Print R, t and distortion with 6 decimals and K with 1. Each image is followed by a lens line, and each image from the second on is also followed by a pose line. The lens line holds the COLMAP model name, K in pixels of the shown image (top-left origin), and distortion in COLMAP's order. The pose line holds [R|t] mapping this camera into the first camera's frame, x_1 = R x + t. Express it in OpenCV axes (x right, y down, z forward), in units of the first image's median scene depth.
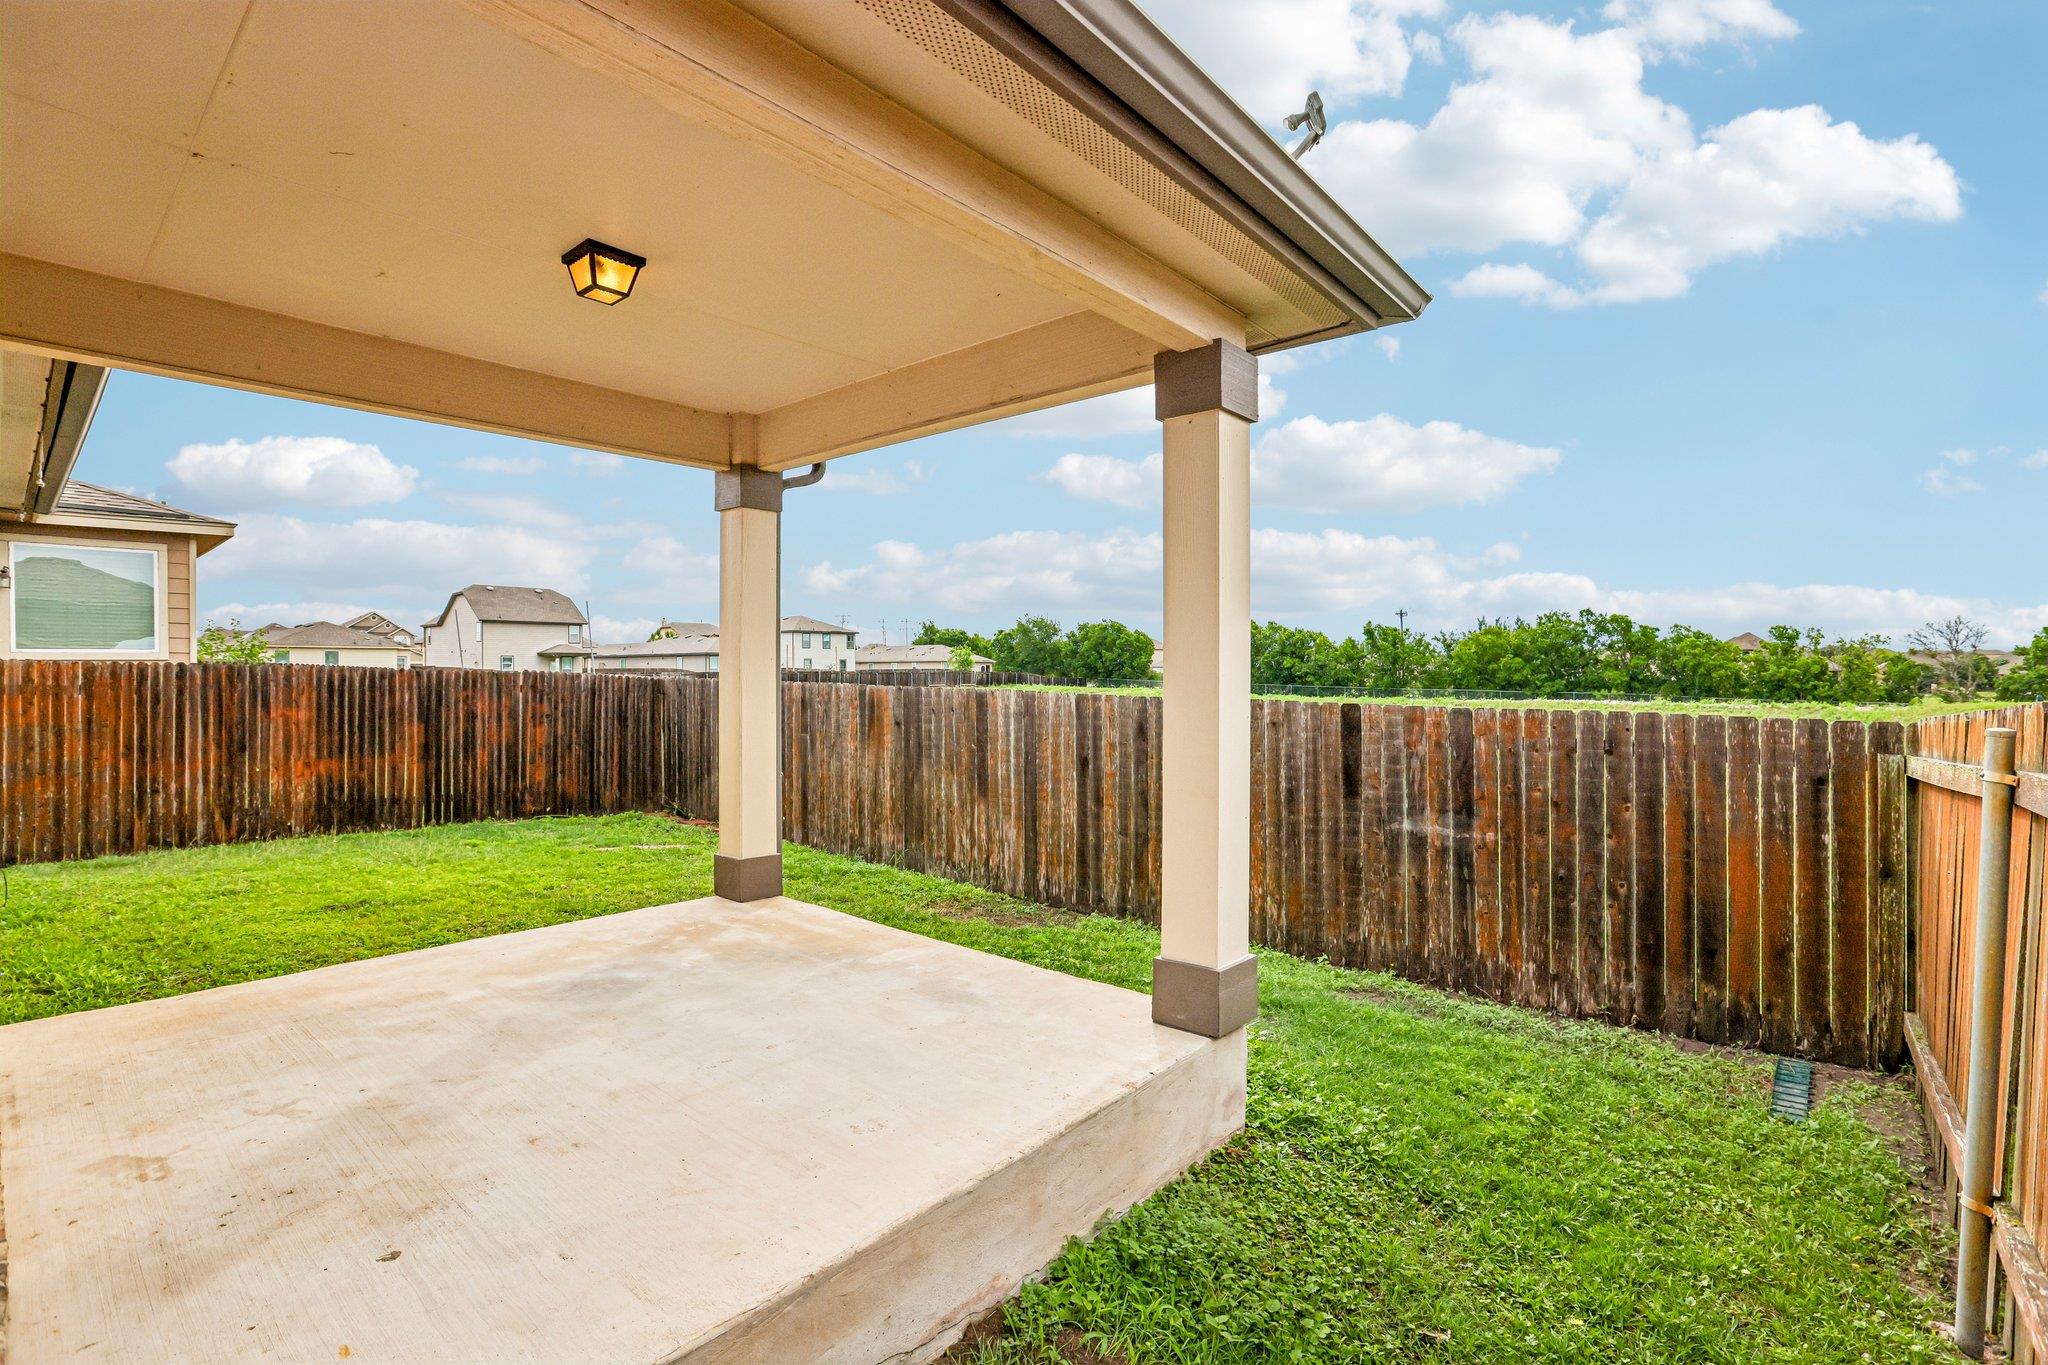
lens RADIAL K [[927.2, 0, 1020.8], [0, 927.2, 680.3], [0, 0, 1]] dist [-0.054695, 0.020813]
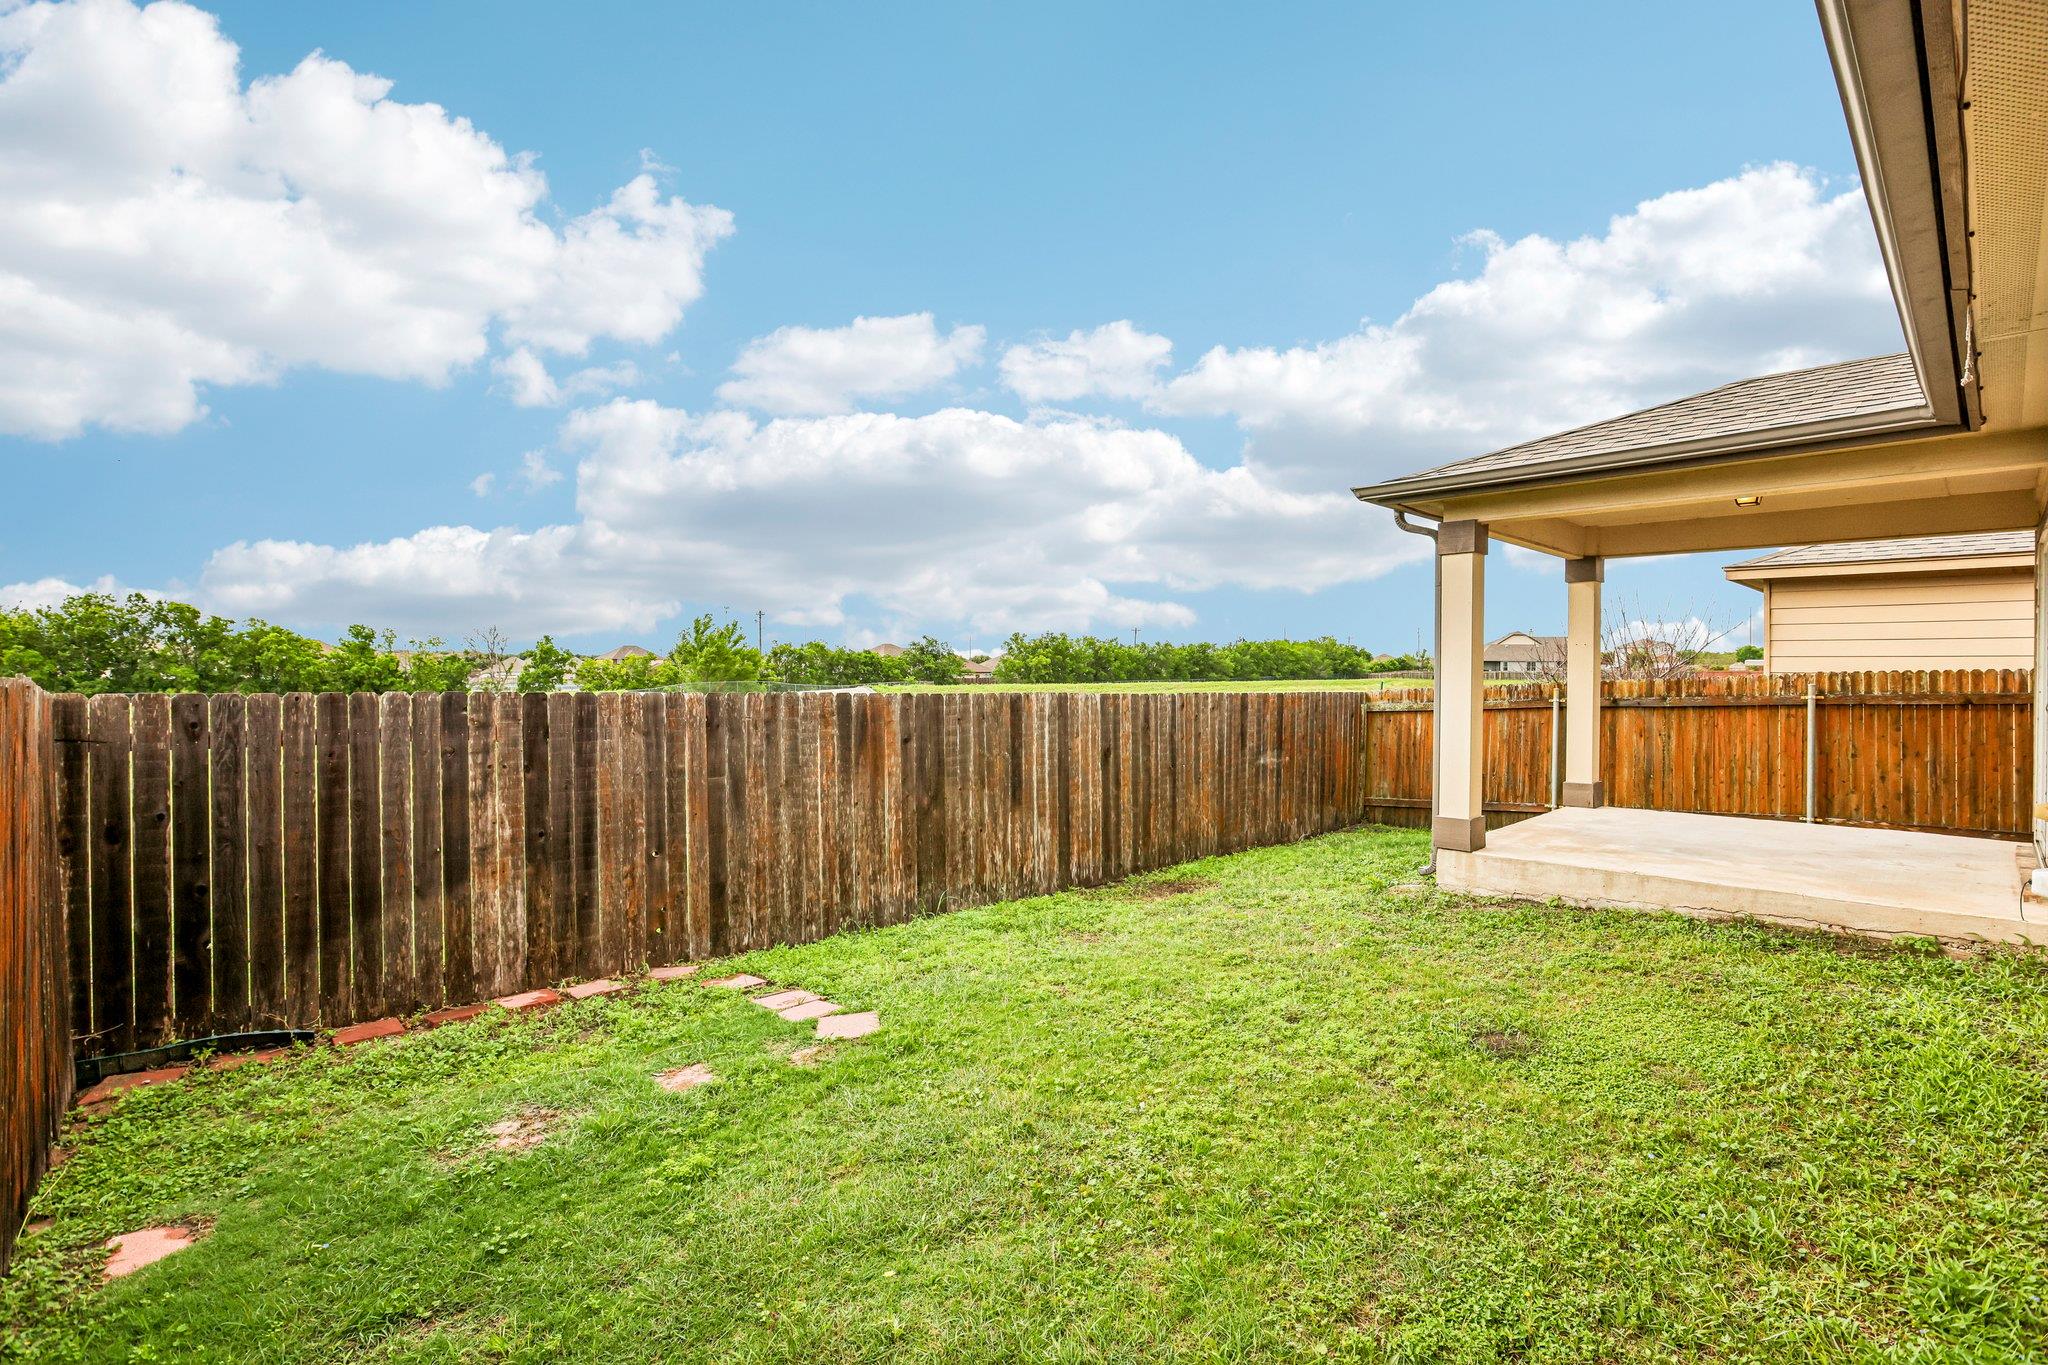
lens RADIAL K [[931.9, 0, 1028.3], [0, 931.9, 680.6], [0, 0, 1]] dist [-0.041551, 0.022626]
pose [[0.111591, -0.011357, 0.993689, -1.031732], [0.007196, 0.999918, 0.010621, -0.013878], [-0.993728, 0.005966, 0.111663, 0.909525]]
